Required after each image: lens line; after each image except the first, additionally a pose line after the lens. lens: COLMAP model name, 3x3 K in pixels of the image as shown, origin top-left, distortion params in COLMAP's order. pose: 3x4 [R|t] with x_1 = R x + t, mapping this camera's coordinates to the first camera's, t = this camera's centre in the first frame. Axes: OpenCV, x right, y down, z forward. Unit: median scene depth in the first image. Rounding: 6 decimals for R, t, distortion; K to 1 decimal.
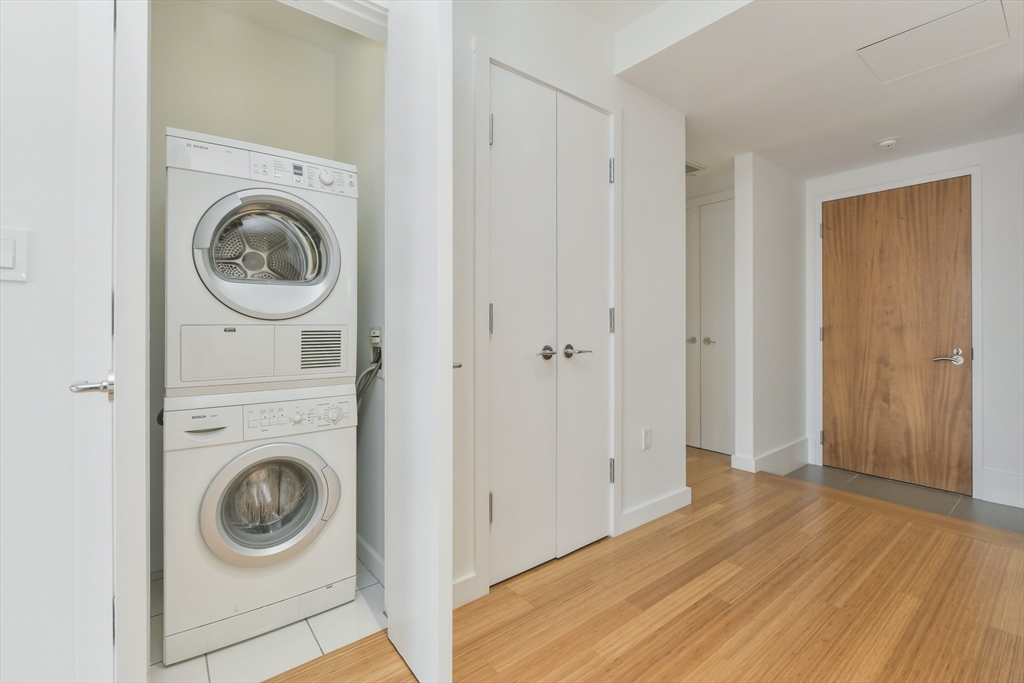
lens RADIAL K [[442.2, 0, 522.7], [0, 442.2, 327.1], [0, 0, 1]] dist [-0.003781, -0.000629]
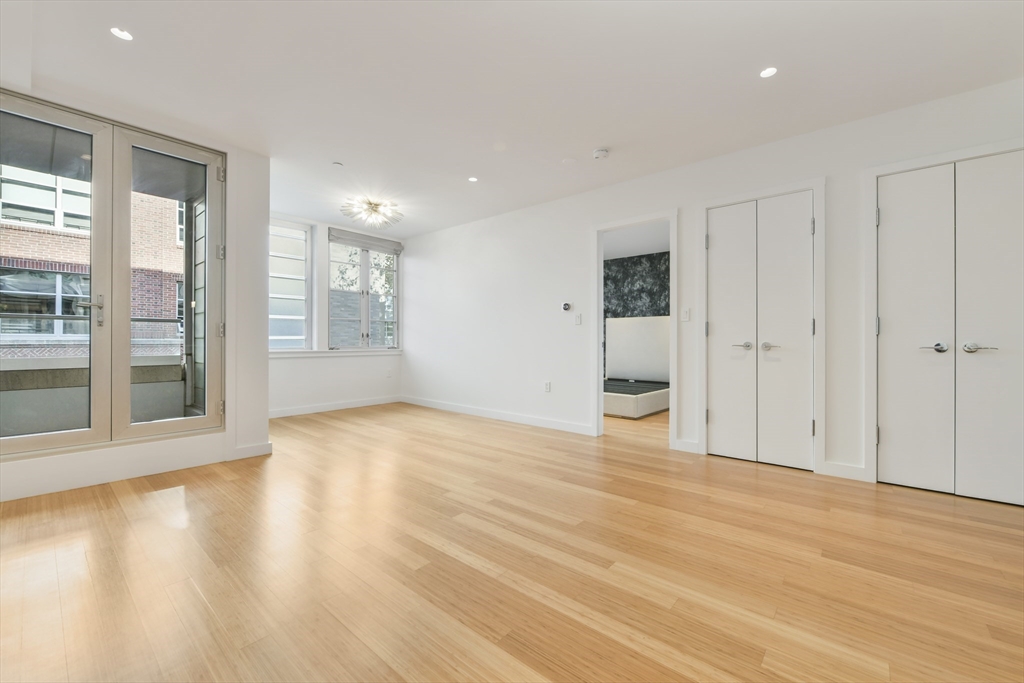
lens RADIAL K [[417.2, 0, 516.0], [0, 417.2, 341.6], [0, 0, 1]] dist [-0.005586, -0.000535]
pose [[0.189552, 0.001042, -0.981870, 0.654225], [-0.002172, 0.999997, 0.000642, 0.023312], [0.981868, 0.002011, 0.189553, -0.365211]]
